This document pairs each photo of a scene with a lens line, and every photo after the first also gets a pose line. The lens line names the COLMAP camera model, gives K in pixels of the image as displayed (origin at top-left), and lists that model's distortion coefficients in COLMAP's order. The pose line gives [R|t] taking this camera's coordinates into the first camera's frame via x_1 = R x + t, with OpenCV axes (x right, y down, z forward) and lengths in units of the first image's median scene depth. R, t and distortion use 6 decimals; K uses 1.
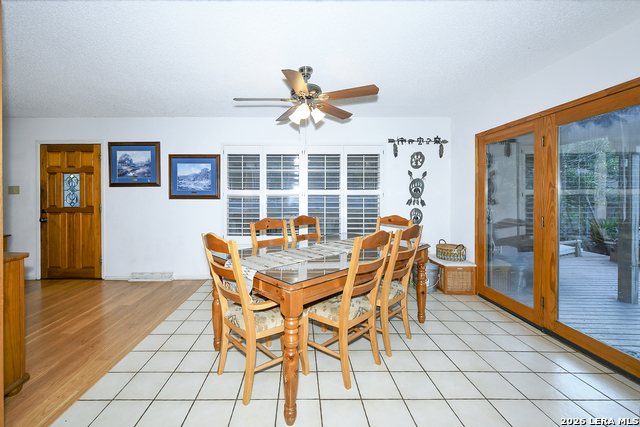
lens RADIAL K [[259.4, 0, 319.4], [0, 259.4, 211.2], [0, 0, 1]] dist [-0.001515, -0.000121]
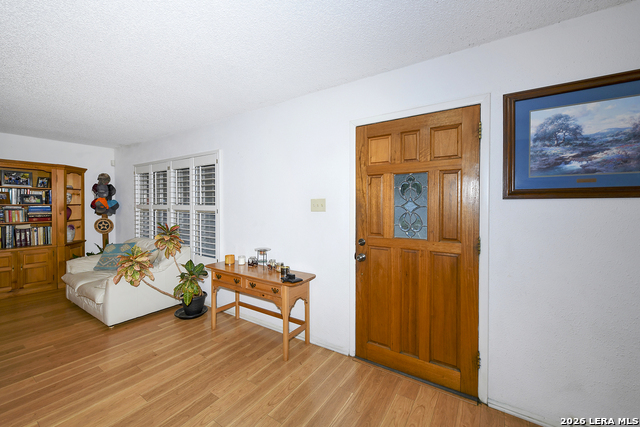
lens RADIAL K [[259.4, 0, 319.7], [0, 259.4, 208.1], [0, 0, 1]] dist [-0.001515, -0.000121]
pose [[0.840549, 0.008041, -0.541676, -0.837242], [-0.004374, 0.999958, 0.008057, -0.080403], [0.541718, -0.004403, 0.840549, 0.468516]]
